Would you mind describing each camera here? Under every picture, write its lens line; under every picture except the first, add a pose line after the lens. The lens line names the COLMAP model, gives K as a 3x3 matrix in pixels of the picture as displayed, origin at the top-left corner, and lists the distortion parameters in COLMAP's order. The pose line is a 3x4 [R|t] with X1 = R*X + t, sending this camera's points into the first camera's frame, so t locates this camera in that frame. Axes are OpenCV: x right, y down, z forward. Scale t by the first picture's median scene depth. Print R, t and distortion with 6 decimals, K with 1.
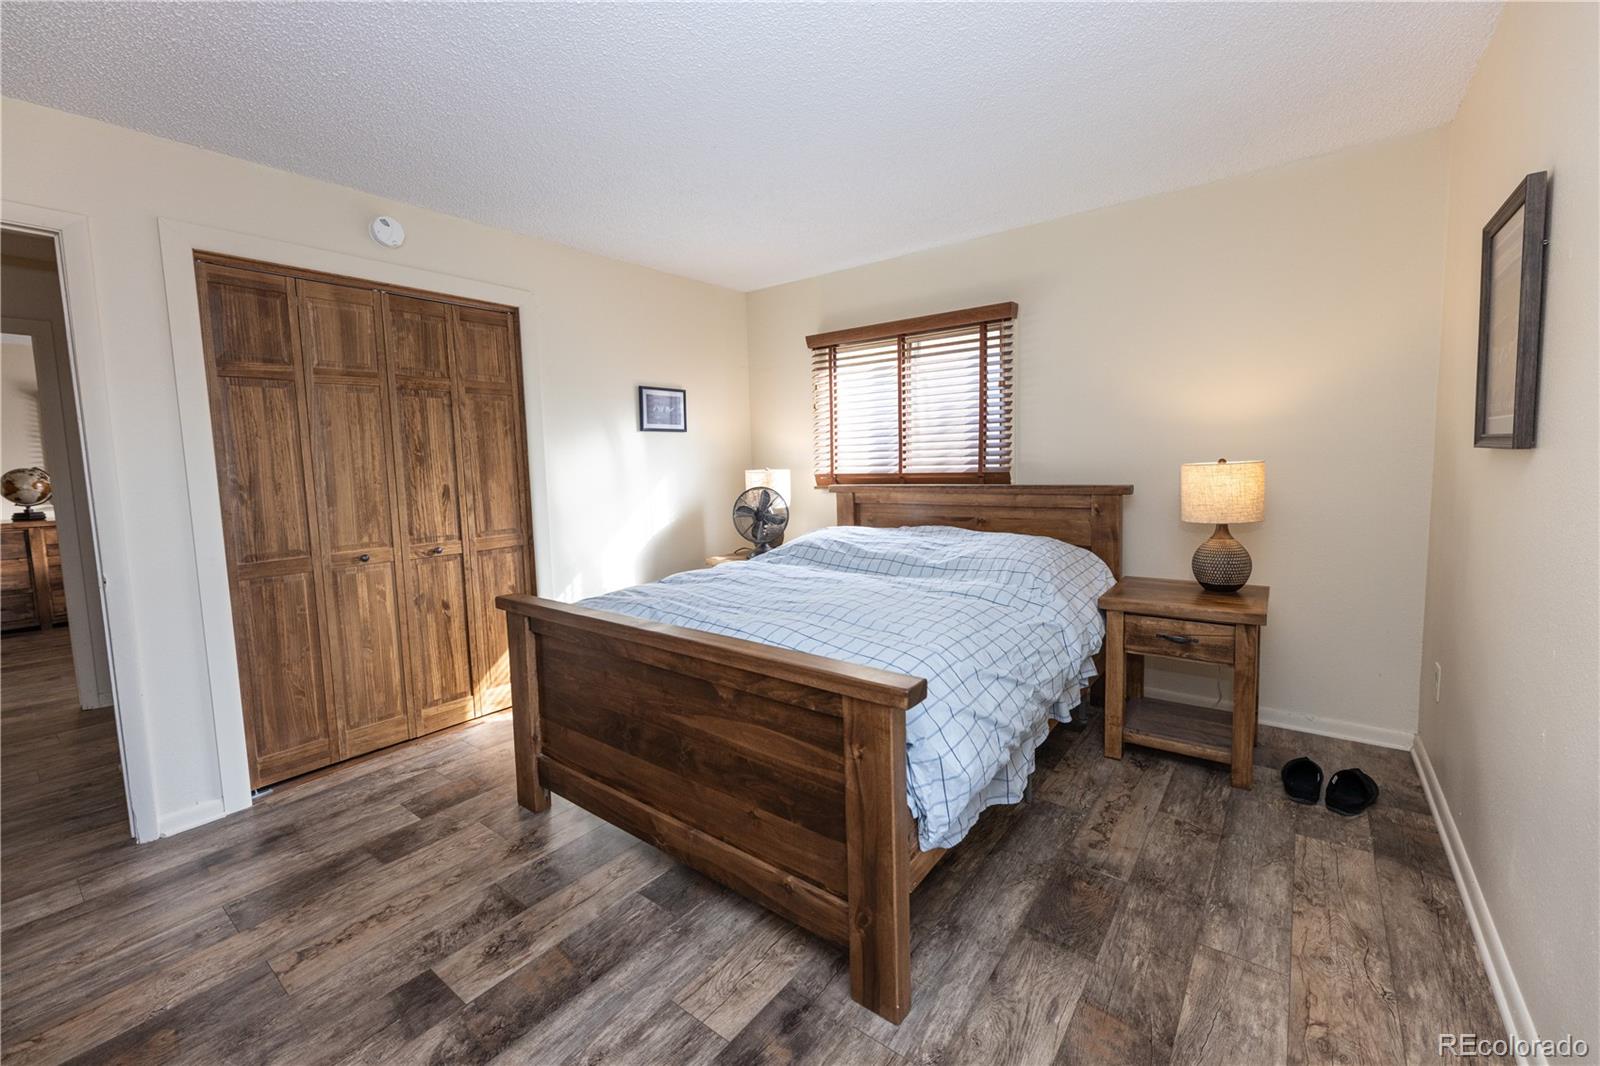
lens RADIAL K [[663.9, 0, 799.5], [0, 663.9, 516.9], [0, 0, 1]] dist [0.003301, 0.000292]
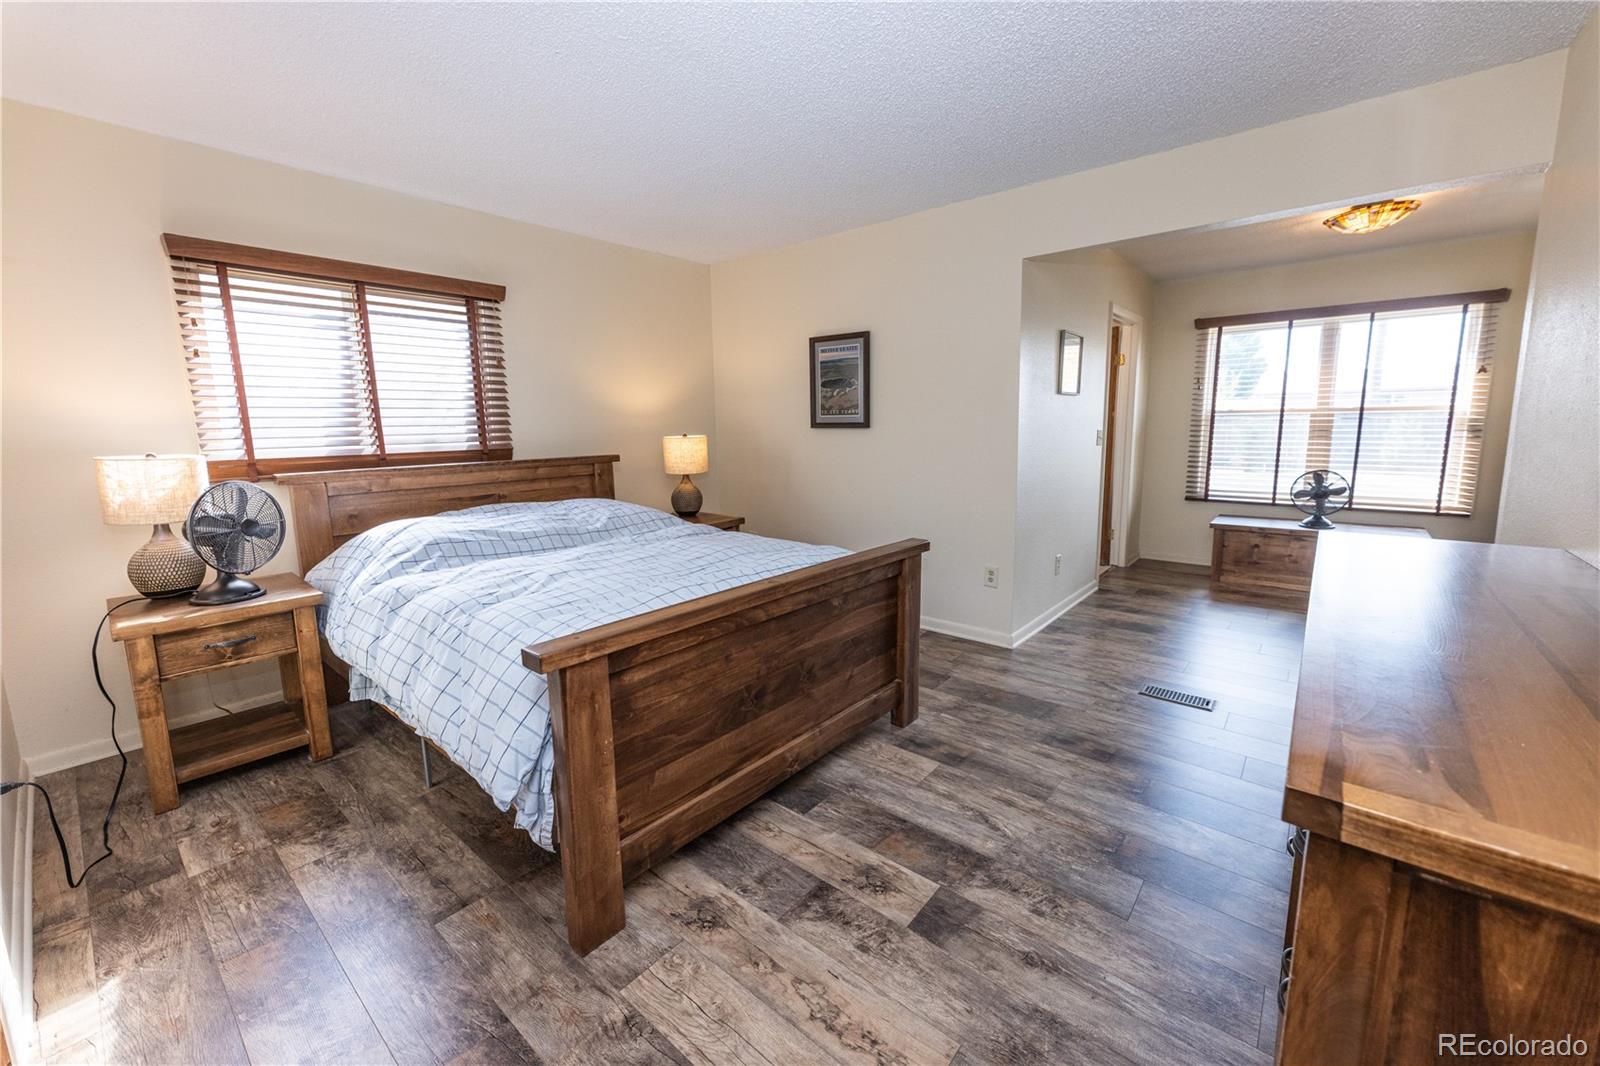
lens RADIAL K [[628.9, 0, 797.7], [0, 628.9, 522.1], [0, 0, 1]] dist [0.001766, -0.000444]
pose [[0.033339, -0.129930, 0.990963, -1.270102], [0.103509, 0.986631, 0.125880, -0.056108], [-0.994070, 0.098377, 0.046343, 0.945049]]
